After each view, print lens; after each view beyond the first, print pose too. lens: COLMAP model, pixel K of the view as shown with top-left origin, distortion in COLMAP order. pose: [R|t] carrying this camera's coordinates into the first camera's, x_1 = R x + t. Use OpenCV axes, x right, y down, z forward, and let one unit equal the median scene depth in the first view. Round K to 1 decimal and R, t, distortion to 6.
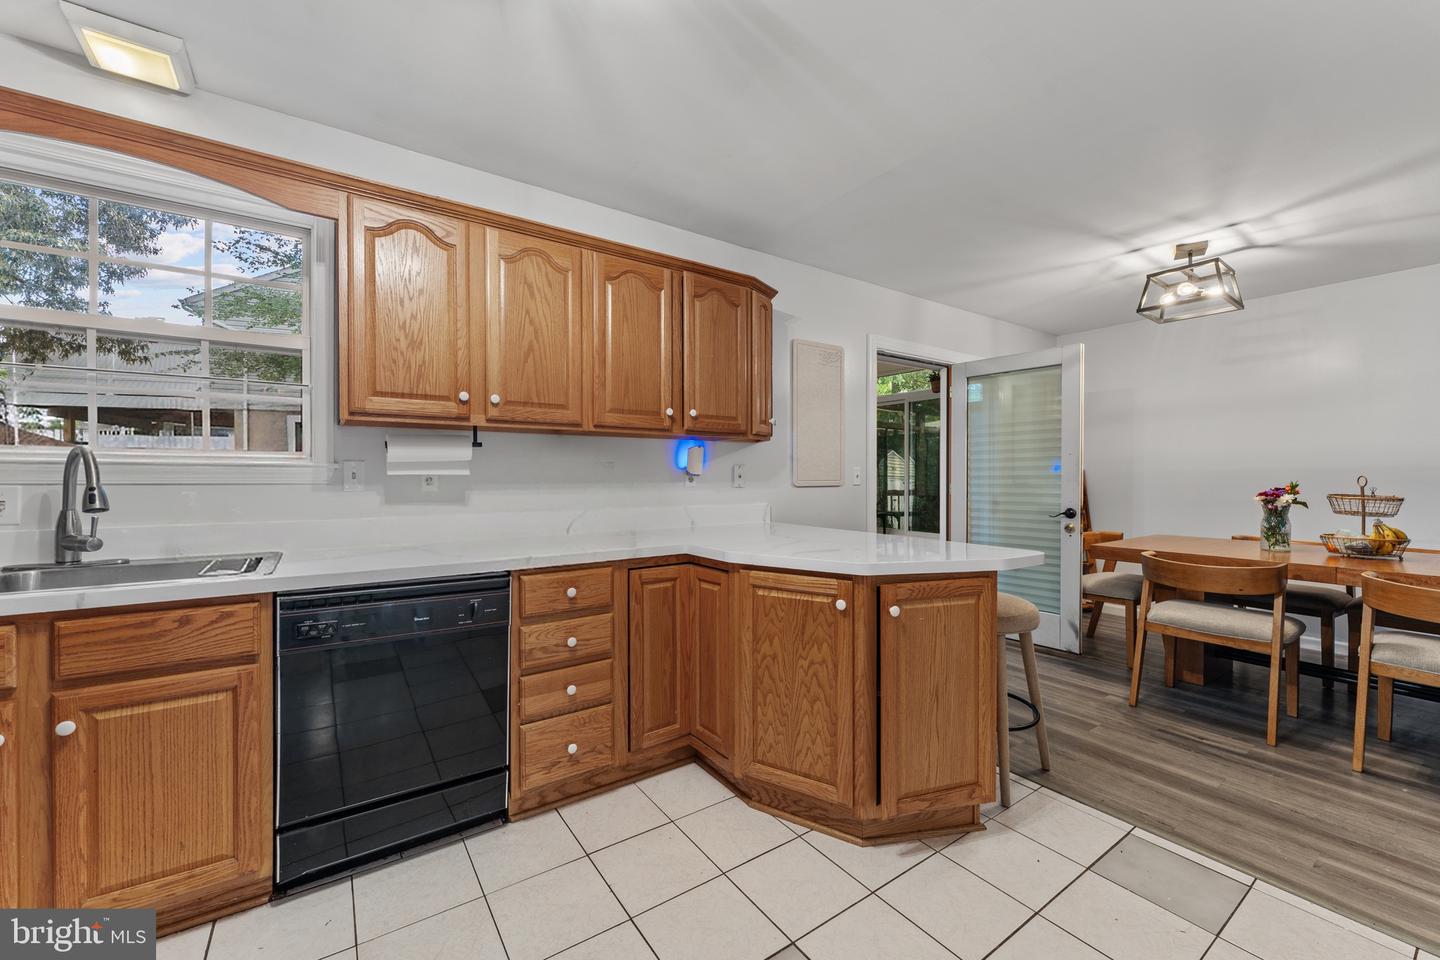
lens RADIAL K [[574.9, 0, 724.2], [0, 574.9, 484.8], [0, 0, 1]] dist [0.001404, -0.000955]
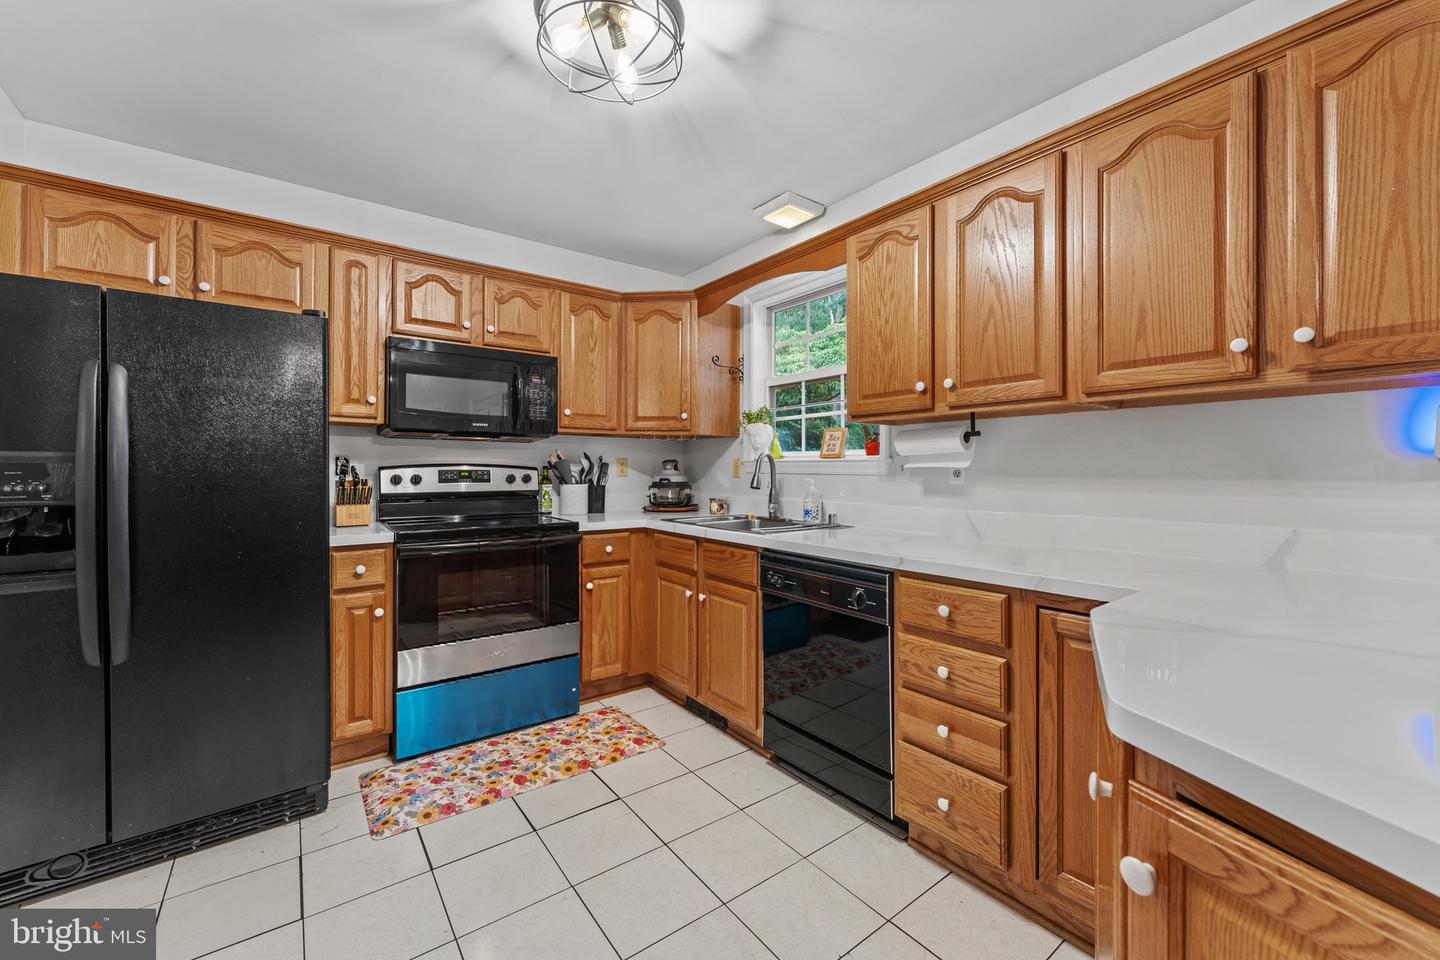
lens RADIAL K [[573.9, 0, 721.6], [0, 573.9, 472.8], [0, 0, 1]] dist [-0.001998, -0.000293]
pose [[0.035254, 0.003797, -0.999371, 0.519289], [-0.015319, 0.999877, 0.003258, -0.005356], [0.999261, 0.015194, 0.035308, 0.640493]]
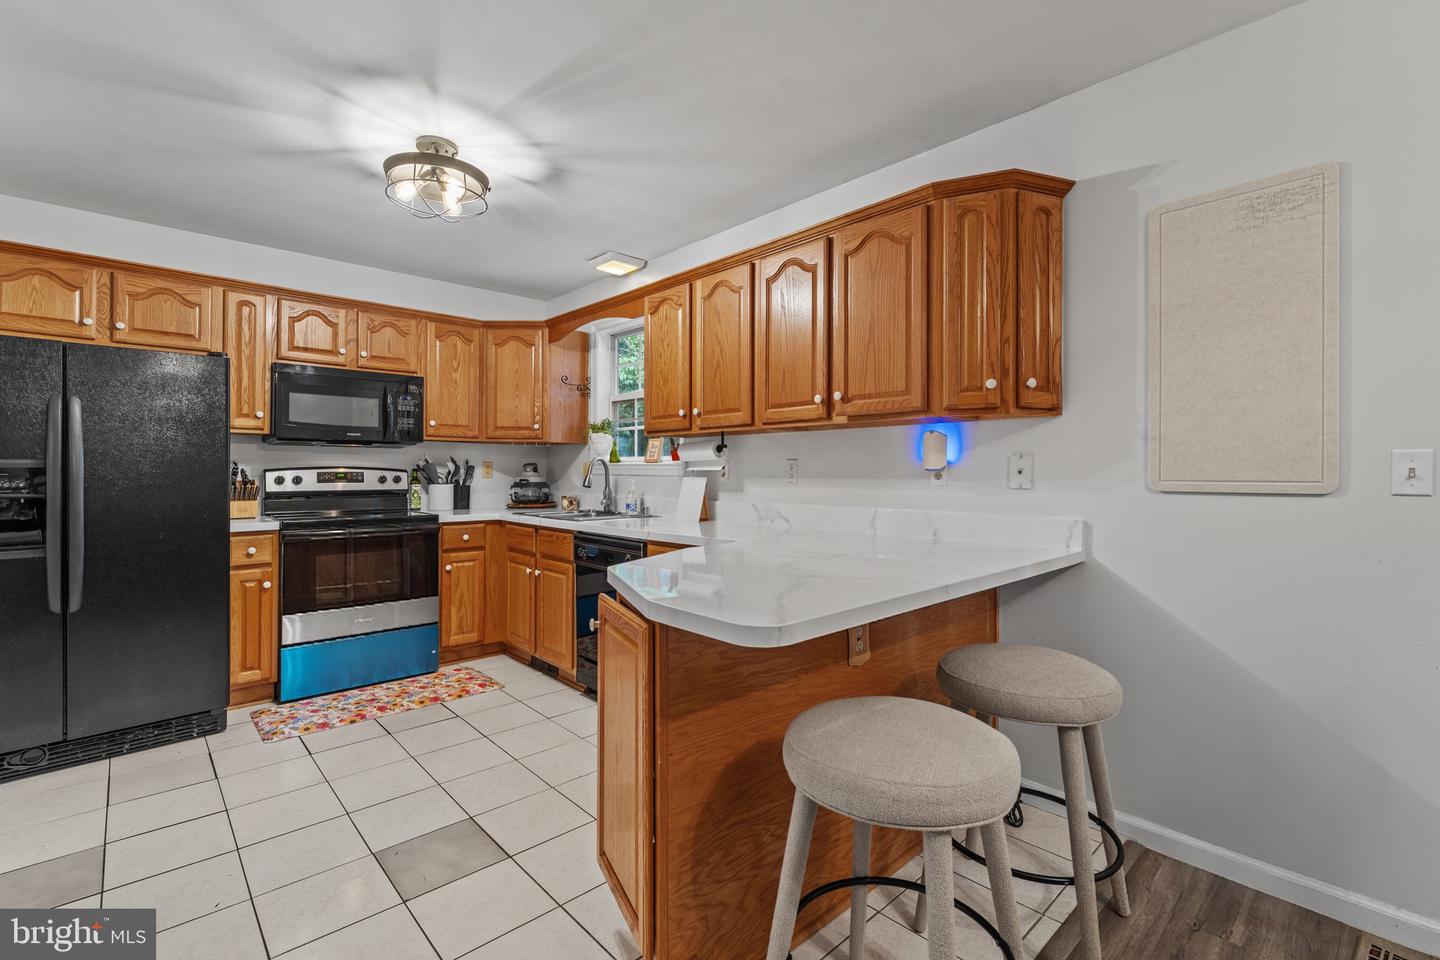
lens RADIAL K [[641.4, 0, 719.6], [0, 641.4, 470.8], [0, 0, 1]] dist [-0.000332, -0.001467]
pose [[0.134972, -0.001751, -0.990848, 1.094214], [-0.015902, 0.999866, -0.003933, -0.011285], [0.990722, 0.016287, 0.134926, 0.903797]]
